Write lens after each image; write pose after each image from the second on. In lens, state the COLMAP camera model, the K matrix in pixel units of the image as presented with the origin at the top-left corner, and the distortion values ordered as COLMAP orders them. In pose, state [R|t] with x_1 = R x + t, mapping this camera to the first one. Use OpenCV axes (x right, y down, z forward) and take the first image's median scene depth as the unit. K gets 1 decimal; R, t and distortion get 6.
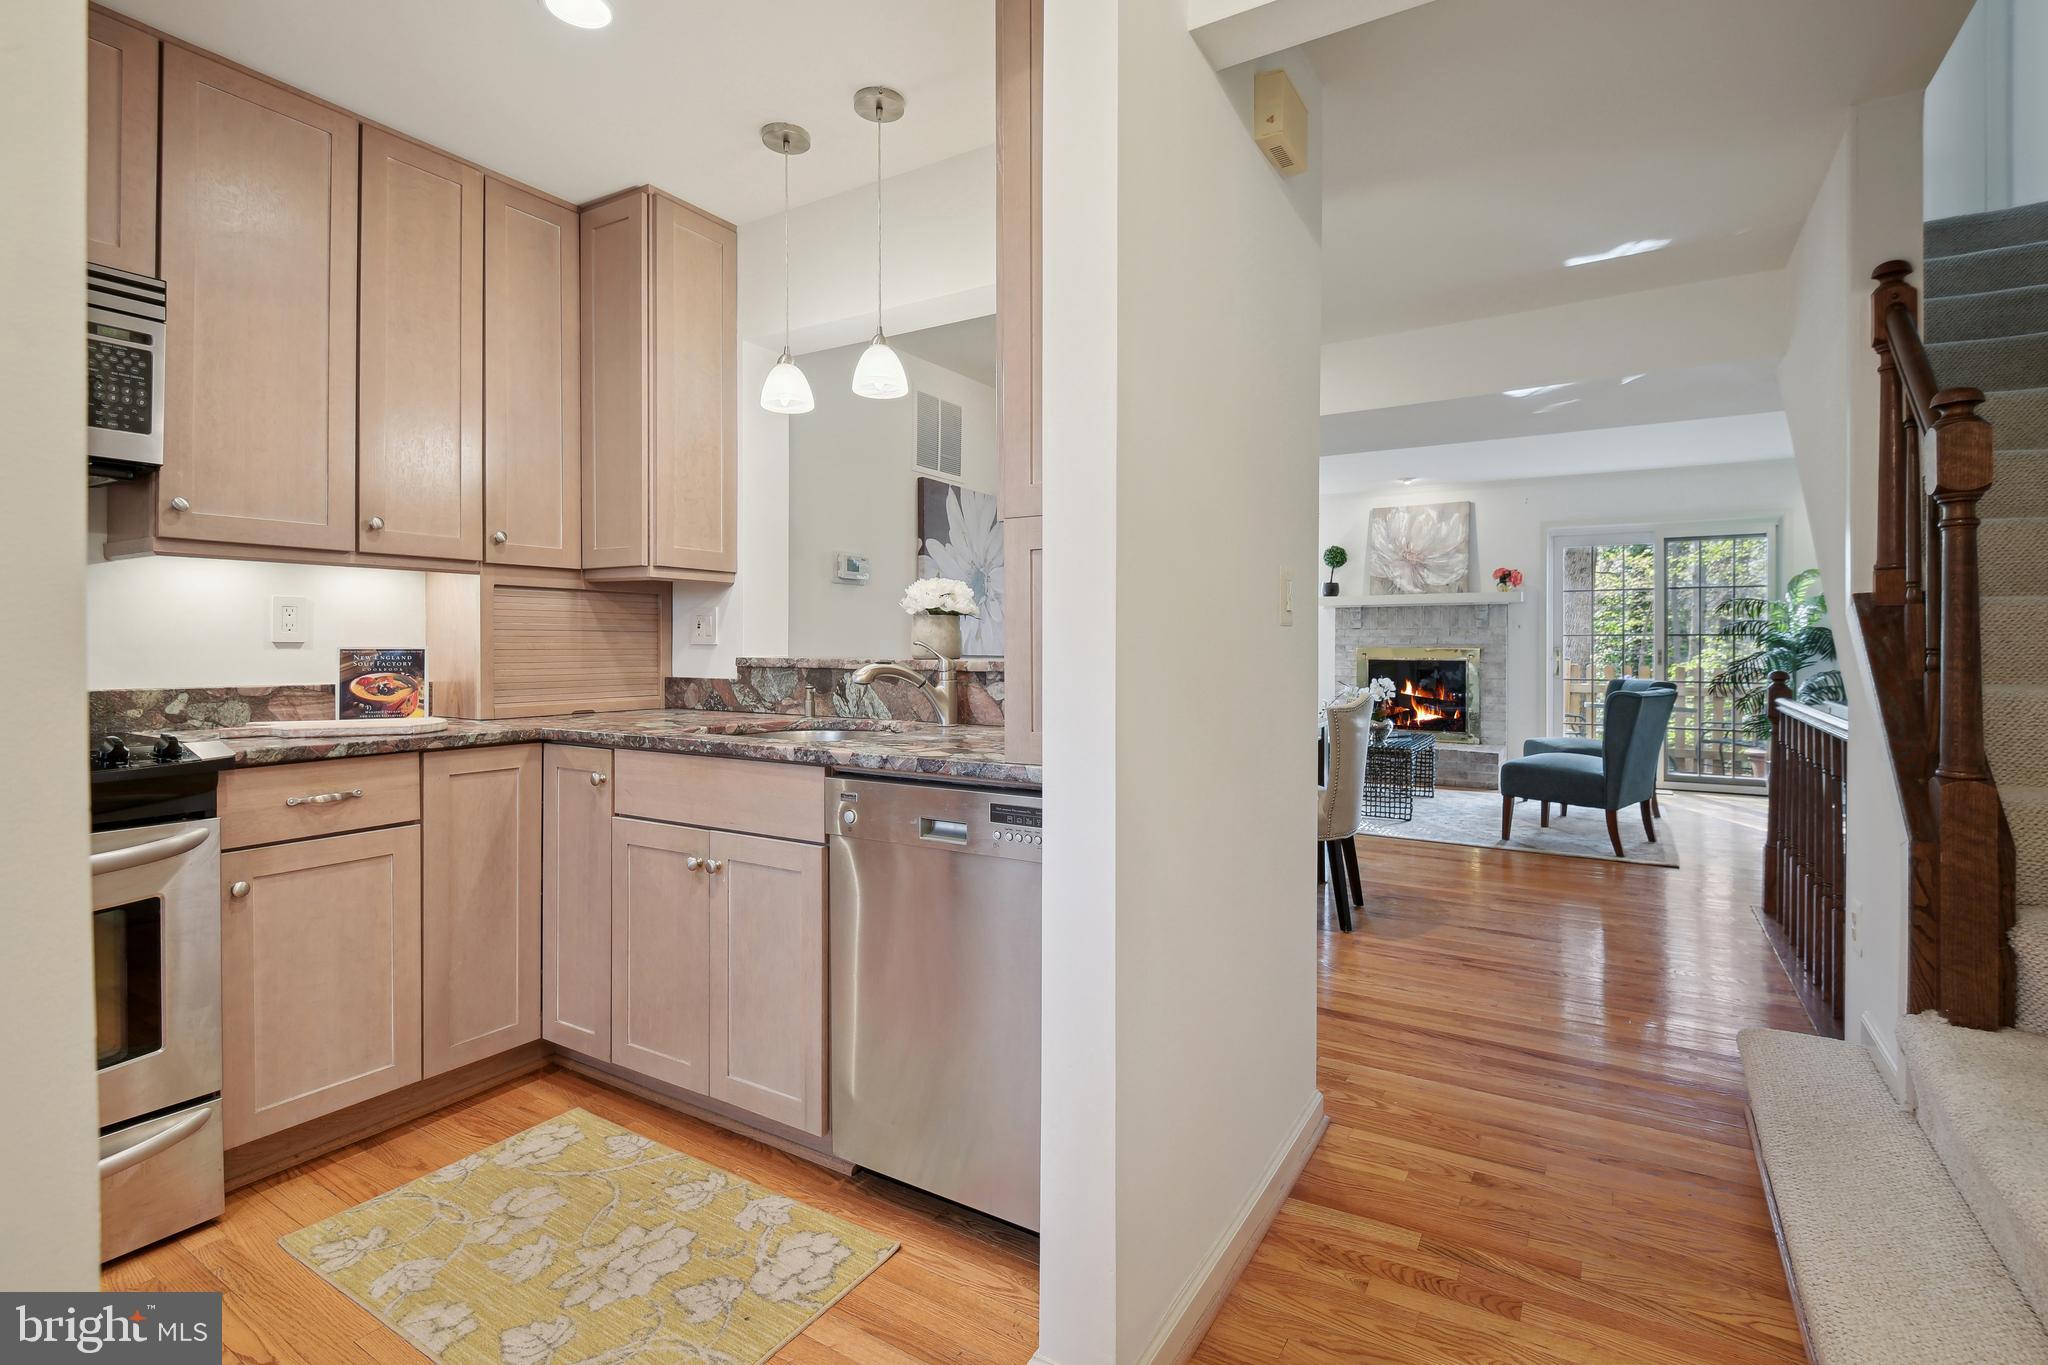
lens RADIAL K [[946.7, 0, 1010.8], [0, 946.7, 645.3], [0, 0, 1]] dist [0.019133, -0.009569]
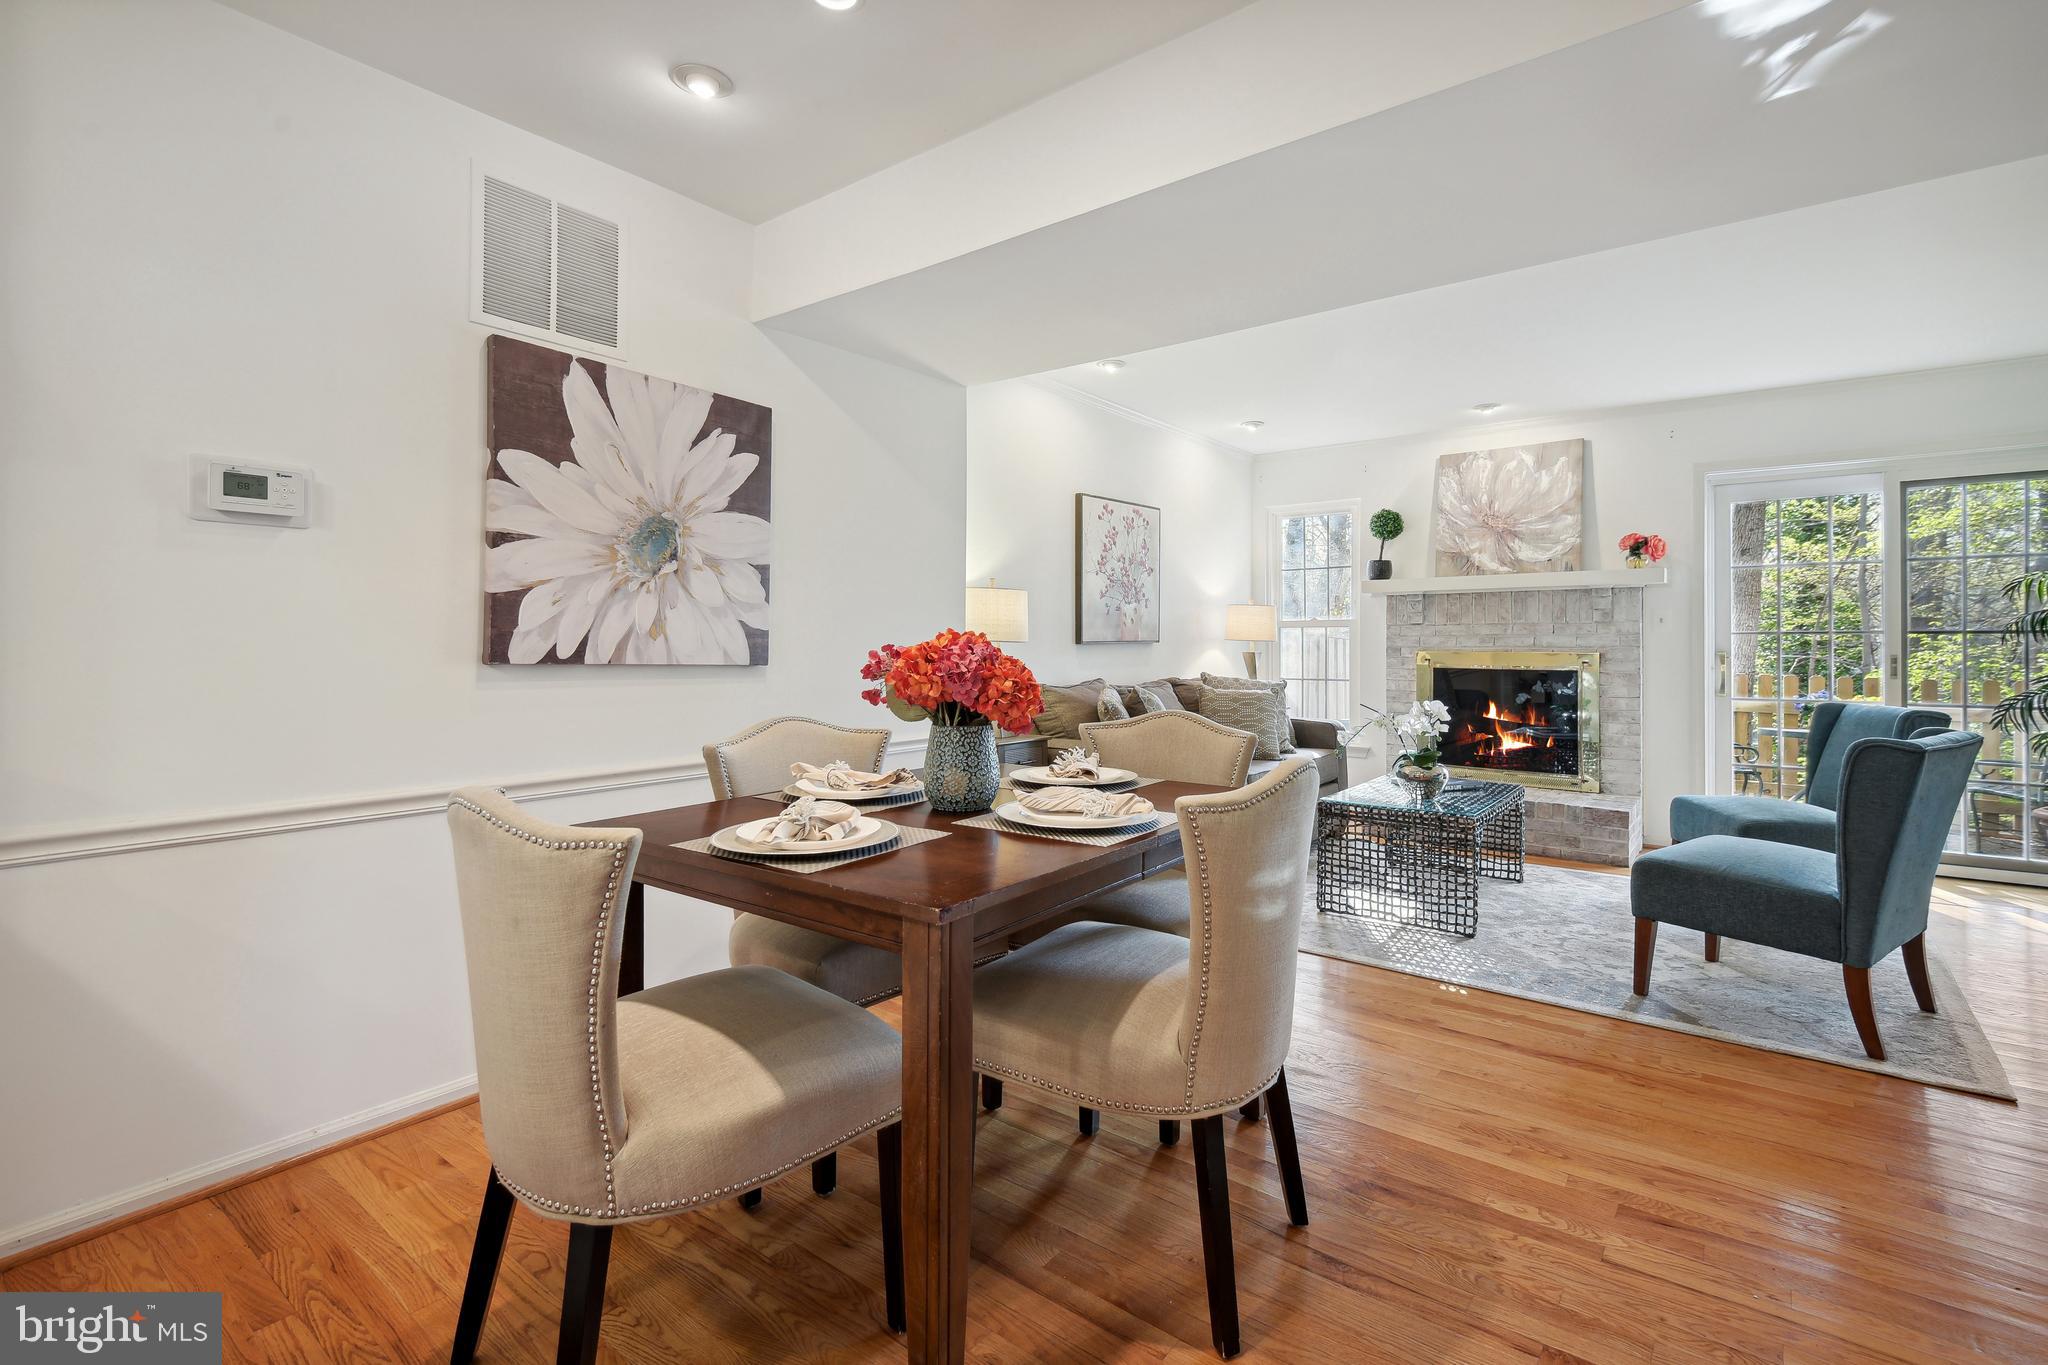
lens RADIAL K [[946.7, 0, 1006.3], [0, 946.7, 641.5], [0, 0, 1]] dist [0.019133, -0.009569]
pose [[0.994348, 0.001067, -0.106169, 0.150437], [-0.001698, 0.999981, -0.005850, 0.000083], [0.106160, 0.005998, 0.994331, 0.289669]]
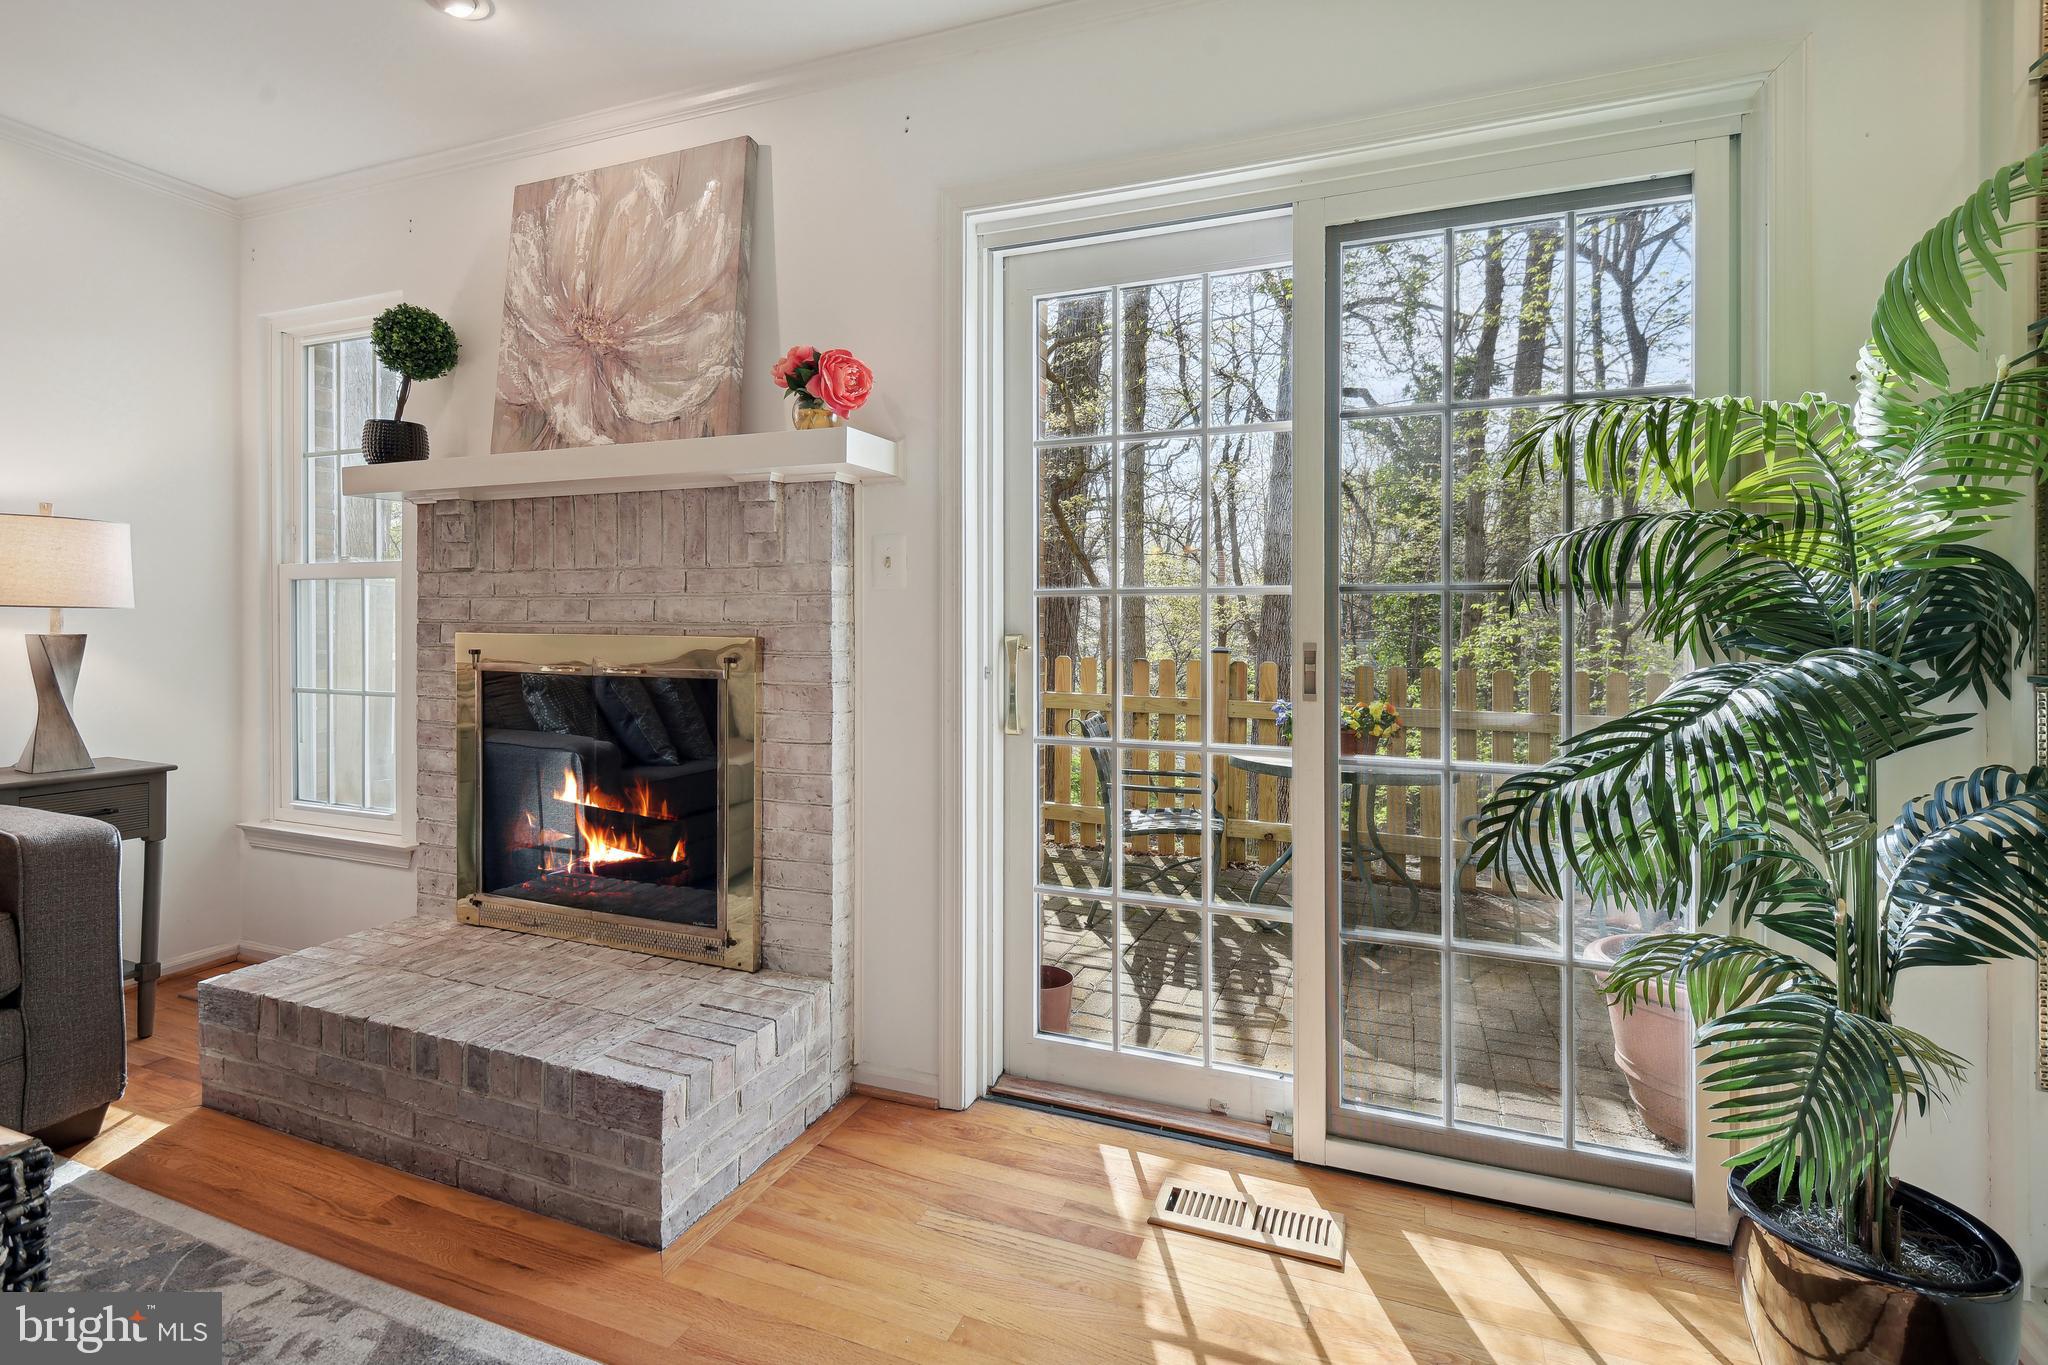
lens RADIAL K [[946.7, 0, 1010.7], [0, 946.7, 625.2], [0, 0, 1]] dist [0.019133, -0.009569]
pose [[0.984022, 0.003215, 0.178019, 0.545476], [-0.003689, 0.999990, 0.002333, -0.001065], [-0.178010, -0.002952, 0.984024, 0.742440]]
